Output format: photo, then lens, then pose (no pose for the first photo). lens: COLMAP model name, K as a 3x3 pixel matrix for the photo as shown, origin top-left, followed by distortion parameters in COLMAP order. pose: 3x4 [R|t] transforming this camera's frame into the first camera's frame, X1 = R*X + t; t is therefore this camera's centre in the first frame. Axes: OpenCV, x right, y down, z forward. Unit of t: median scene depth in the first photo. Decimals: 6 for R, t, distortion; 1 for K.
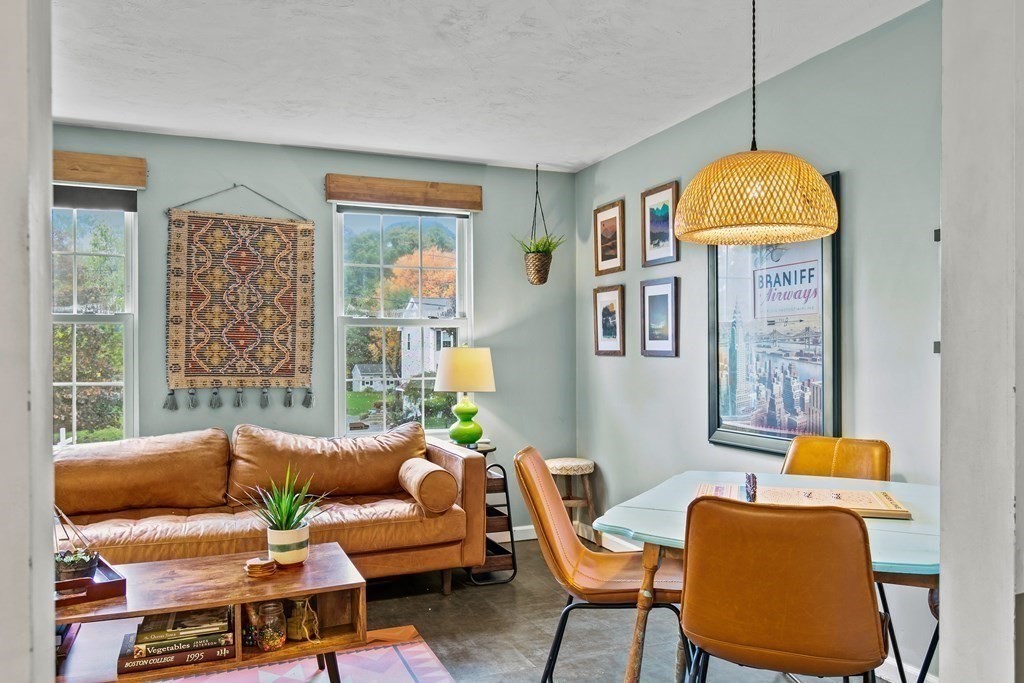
lens RADIAL K [[765.9, 0, 517.3], [0, 765.9, 356.6], [0, 0, 1]] dist [0.005568, 0.000556]
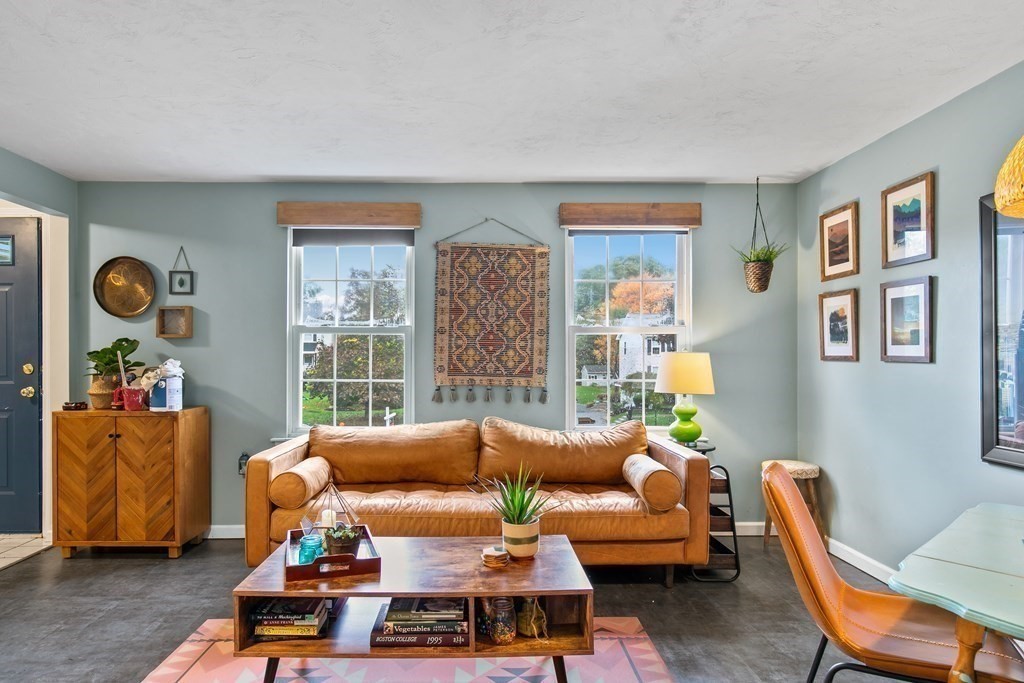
lens RADIAL K [[576.8, 0, 483.4], [0, 576.8, 357.2], [0, 0, 1]] dist [0.004582, 0.000206]
pose [[0.928336, 0.003665, -0.371724, -0.031033], [-0.005124, 0.999983, -0.002939, -0.001651], [0.371707, 0.004633, 0.928339, 0.147715]]
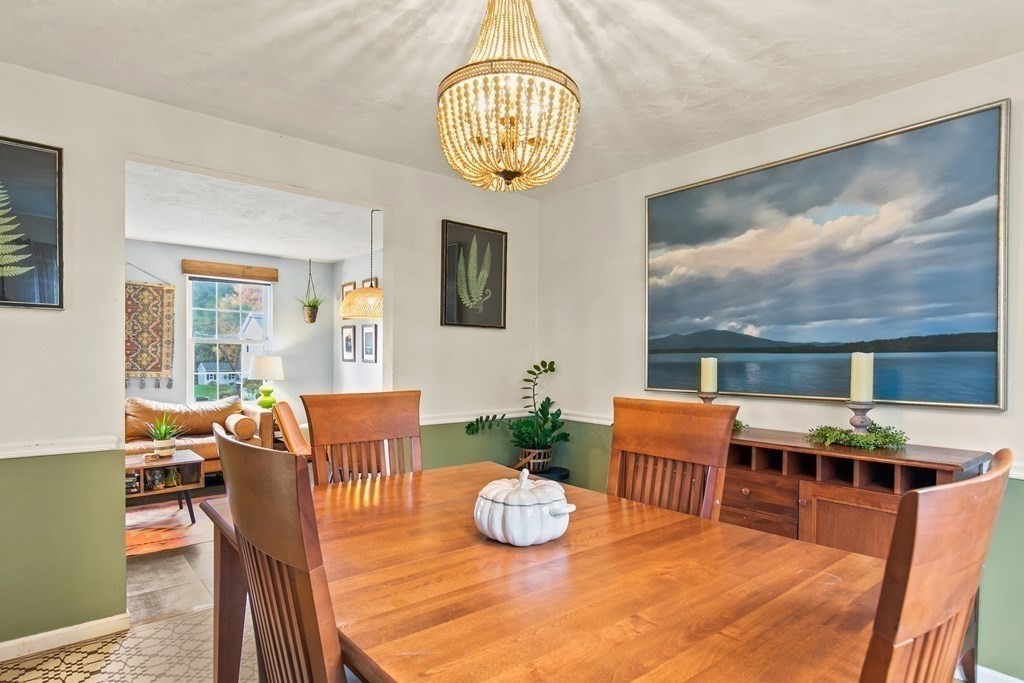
lens RADIAL K [[560.2, 0, 523.6], [0, 560.2, 368.9], [0, 0, 1]] dist [-0.000215, -0.000317]
pose [[0.950912, 0.007950, 0.309360, 0.112614], [-0.013200, 0.999802, 0.014879, -0.010779], [-0.309180, -0.018232, 0.950829, -0.524583]]
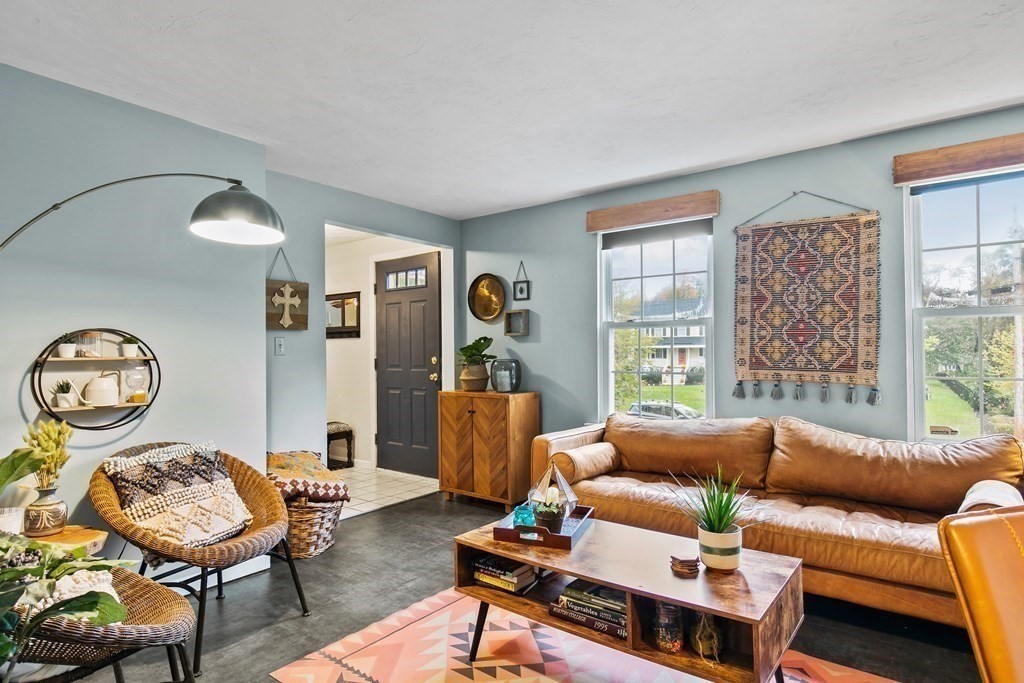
lens RADIAL K [[561.1, 0, 515.1], [0, 561.1, 349.1], [0, 0, 1]] dist [0.003084, 0.000638]
pose [[0.496874, -0.004056, -0.867813, 0.120491], [0.002598, 0.999992, -0.003186, -0.002914], [0.867819, -0.000671, 0.496880, 0.265924]]
